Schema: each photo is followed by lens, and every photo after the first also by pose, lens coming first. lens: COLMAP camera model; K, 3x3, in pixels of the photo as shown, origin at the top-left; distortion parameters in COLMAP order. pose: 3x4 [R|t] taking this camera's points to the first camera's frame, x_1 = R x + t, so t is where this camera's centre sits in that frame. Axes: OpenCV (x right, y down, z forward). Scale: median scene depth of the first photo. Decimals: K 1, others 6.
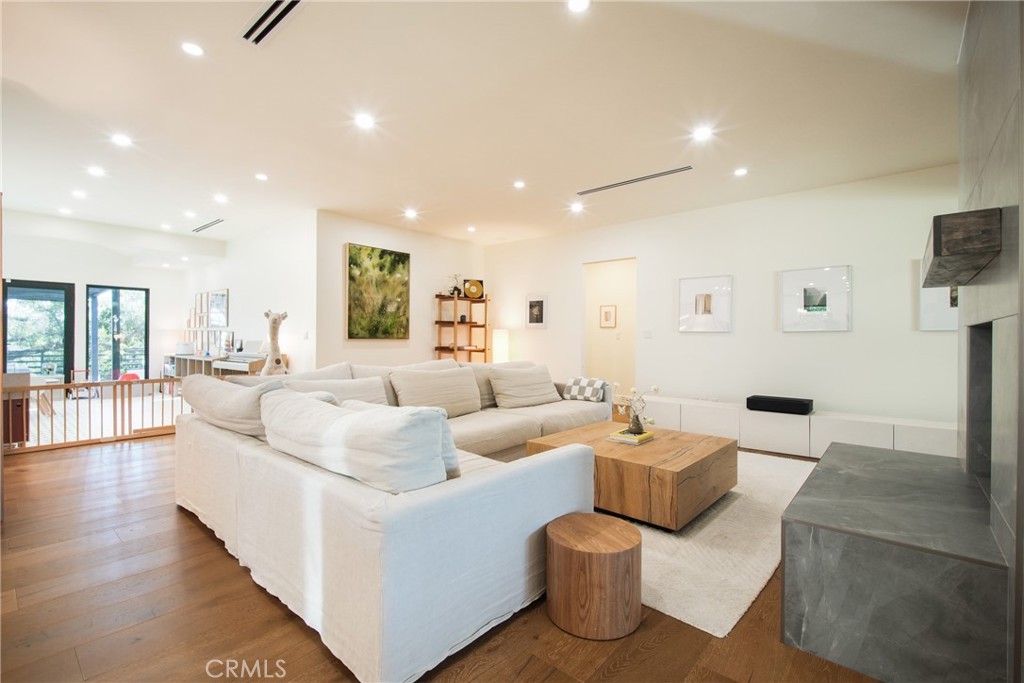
lens RADIAL K [[464.2, 0, 512.8], [0, 464.2, 337.8], [0, 0, 1]] dist [-0.001148, -0.000874]
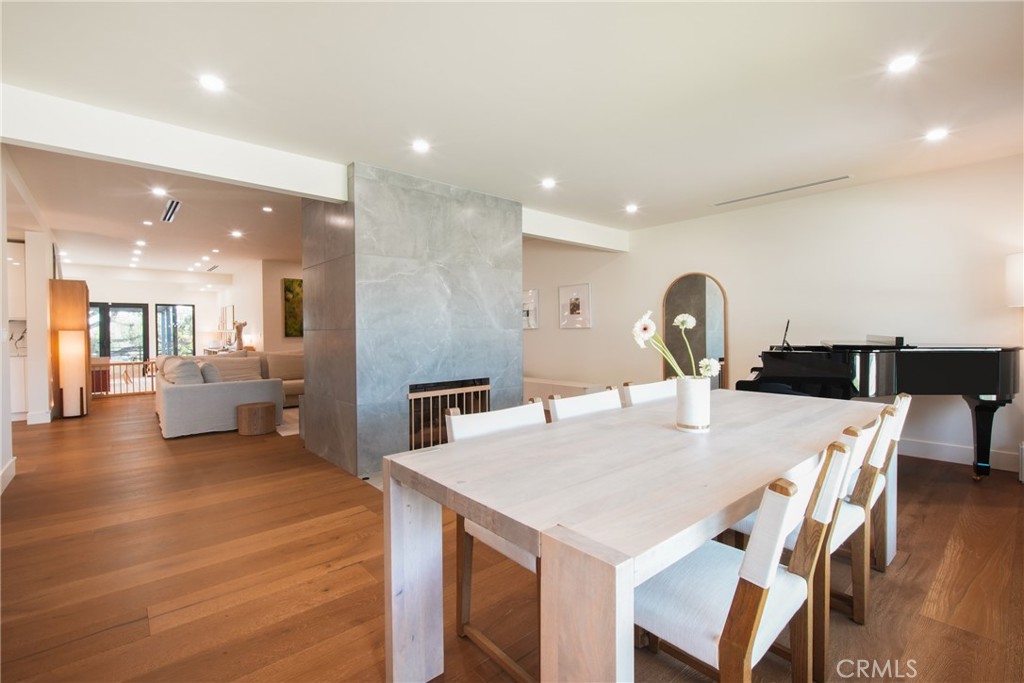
lens RADIAL K [[464.2, 0, 512.8], [0, 464.2, 337.8], [0, 0, 1]] dist [-0.001148, -0.000874]
pose [[0.988750, -0.013075, -0.149004, 0.677158], [0.015186, 0.999800, 0.013039, -0.003670], [0.148804, -0.015155, 0.988751, -0.496019]]
